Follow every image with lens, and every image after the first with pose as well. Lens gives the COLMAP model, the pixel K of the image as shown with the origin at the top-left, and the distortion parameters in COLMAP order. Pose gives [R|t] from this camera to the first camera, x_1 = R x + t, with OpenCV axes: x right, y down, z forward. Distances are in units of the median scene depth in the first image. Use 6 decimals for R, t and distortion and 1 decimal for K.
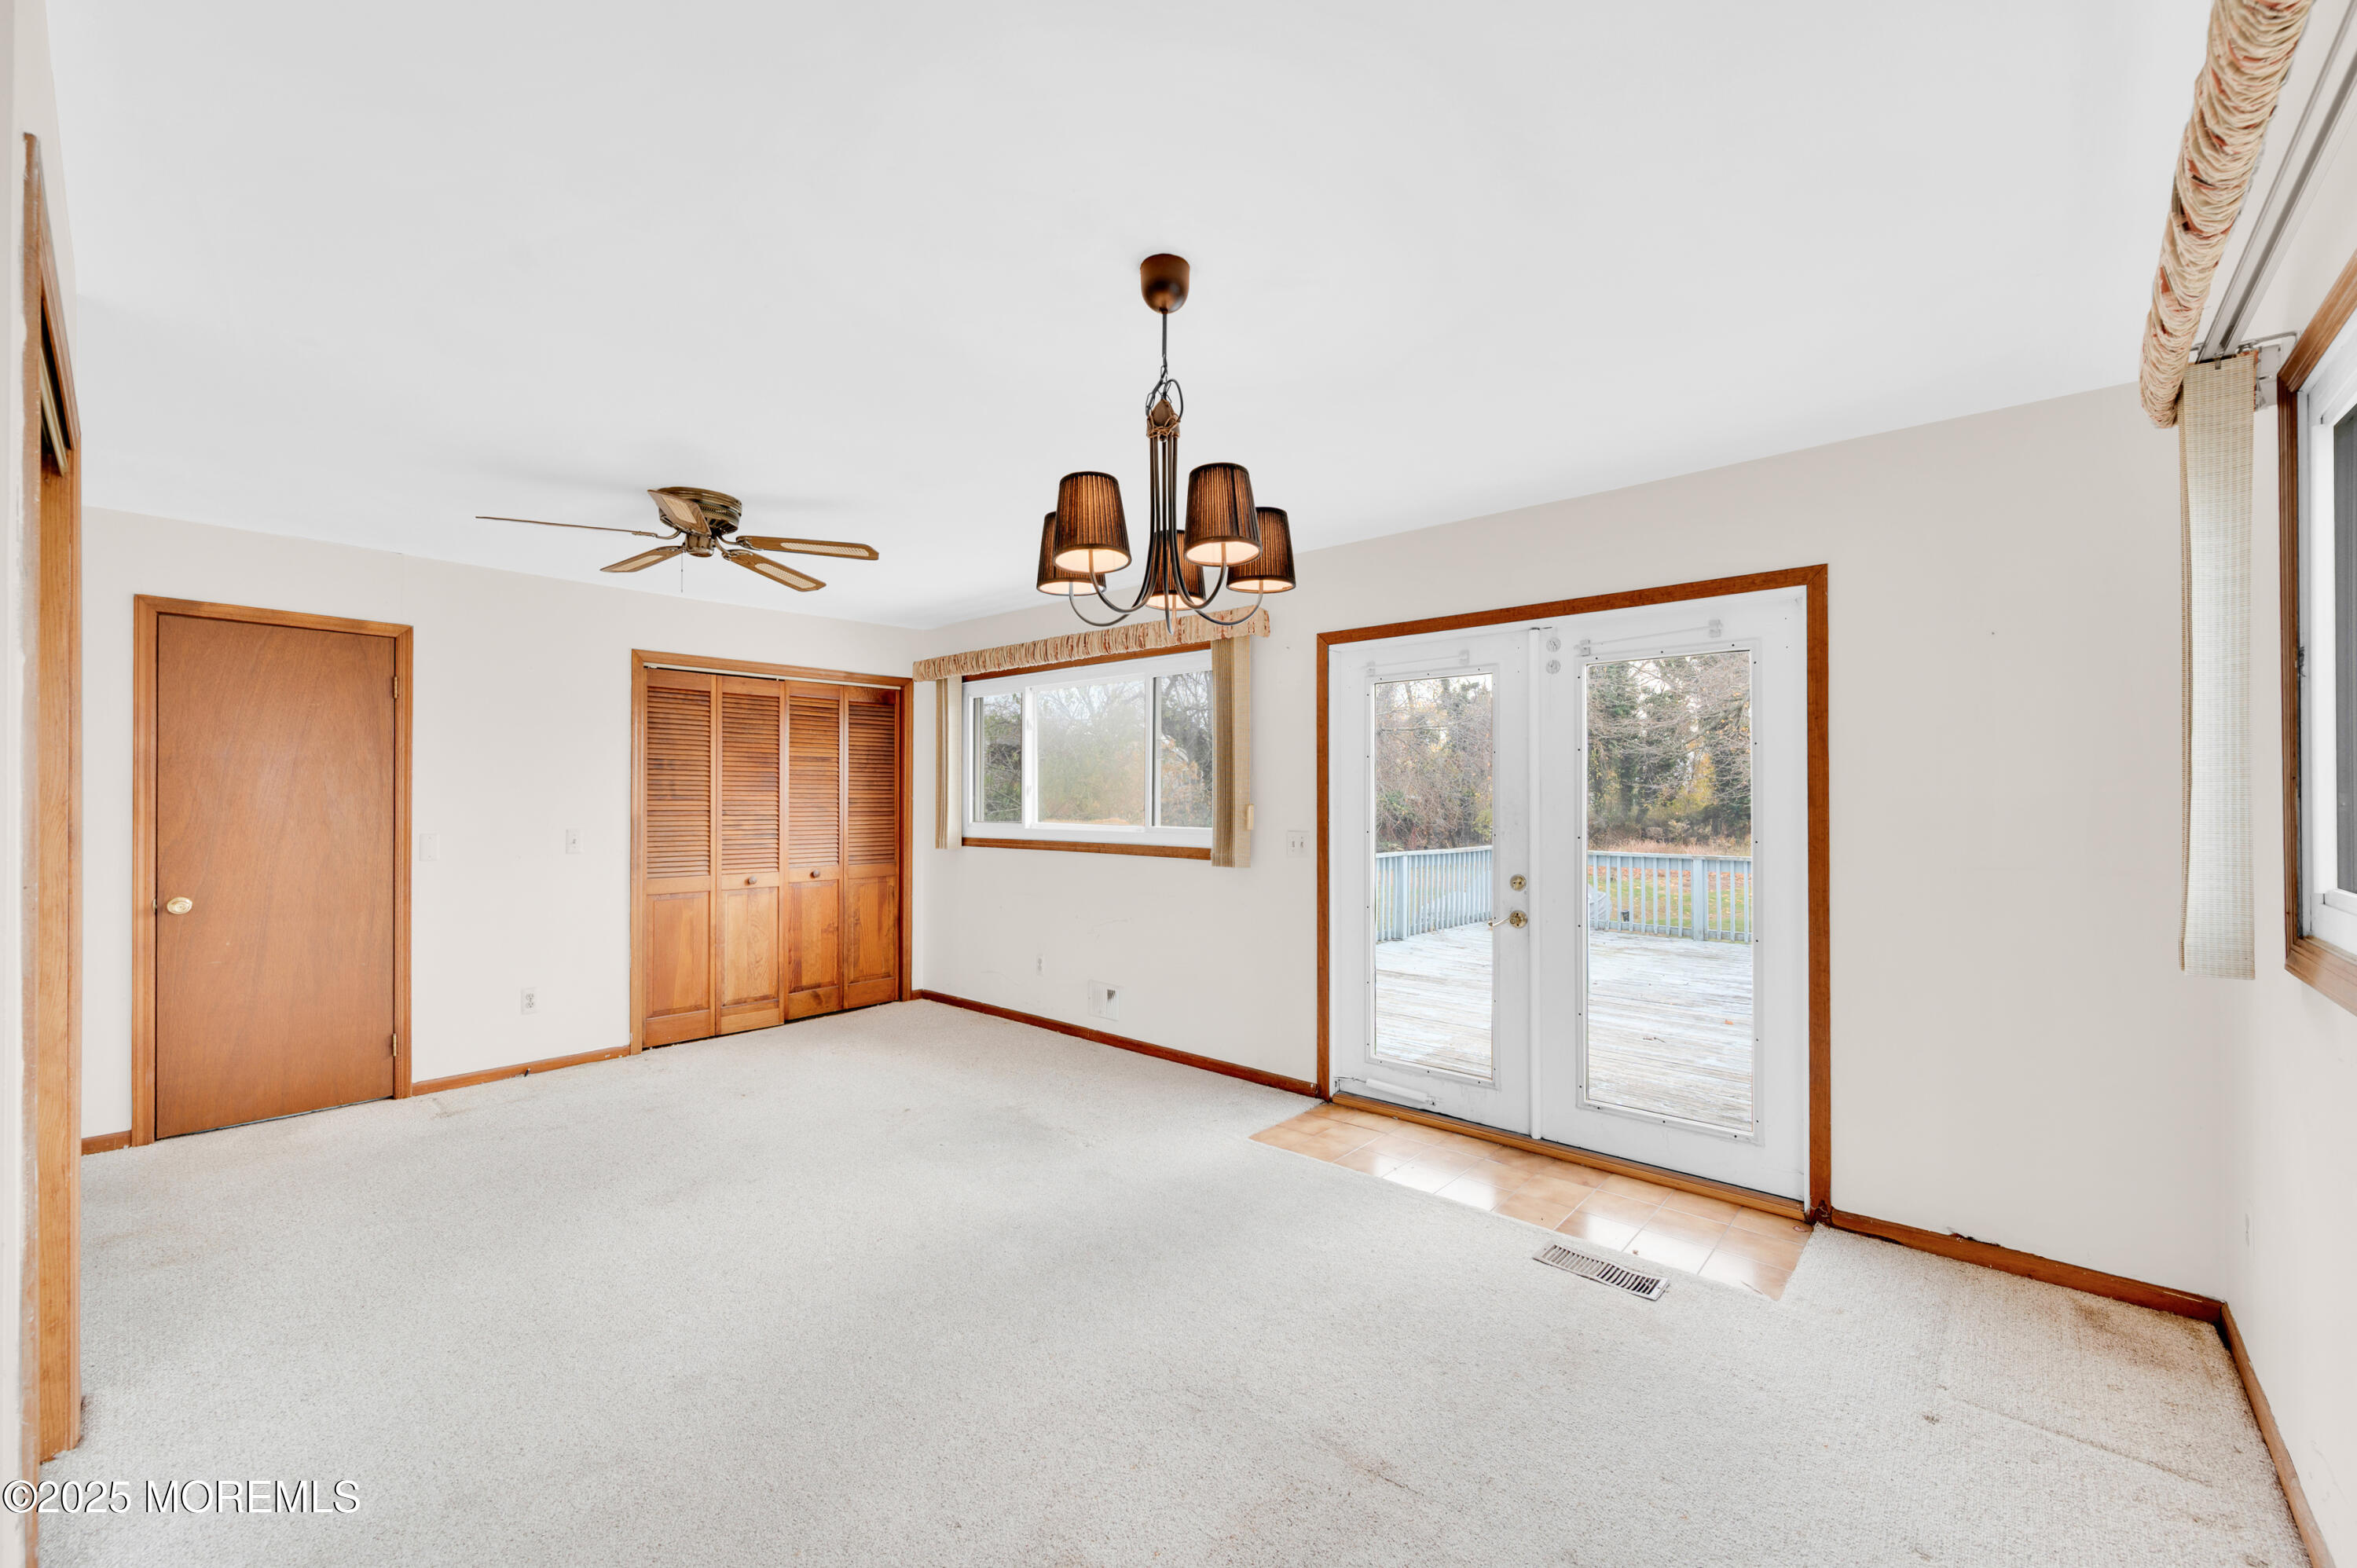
lens RADIAL K [[941.7, 0, 1184.2], [0, 941.7, 786.7], [0, 0, 1]] dist [-0.000390, 0.000128]
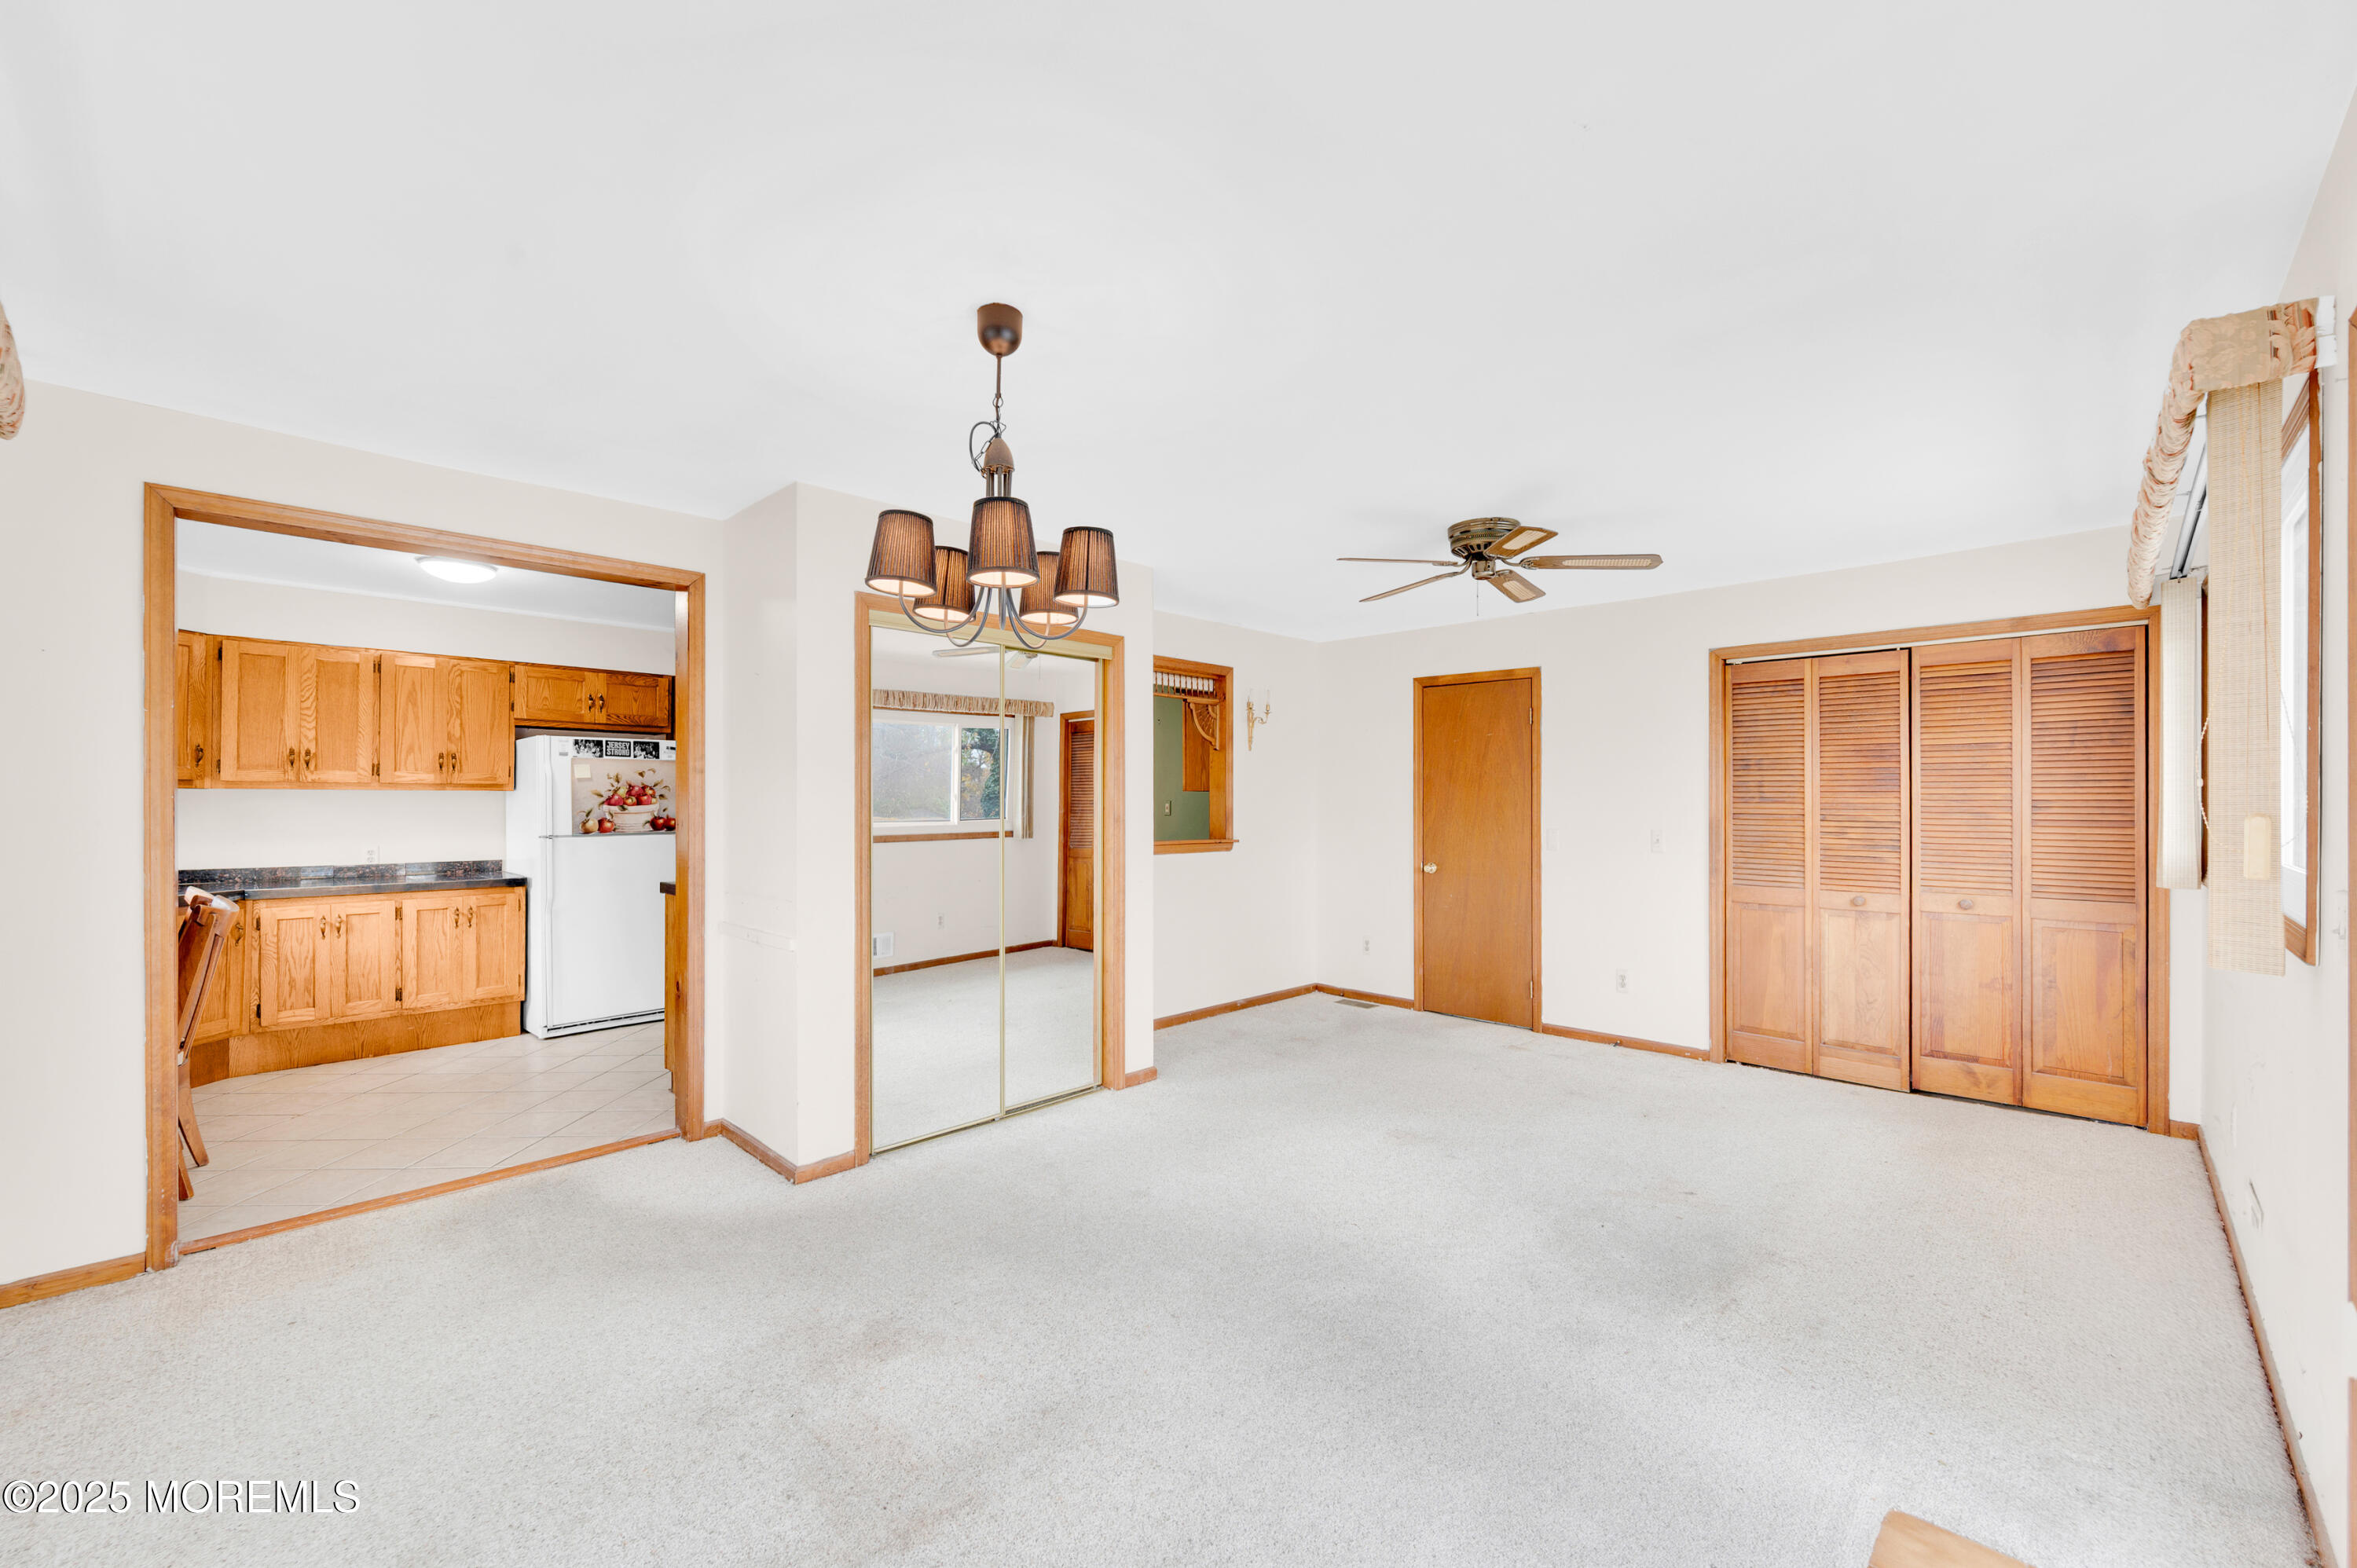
lens RADIAL K [[941.7, 0, 1184.3], [0, 941.7, 799.7], [0, 0, 1]] dist [-0.000390, 0.000128]
pose [[-0.038325, -0.000257, -0.999265, 0.385609], [0.013464, 0.999909, -0.000774, 0.004262], [0.999175, -0.013484, -0.038318, 0.454210]]
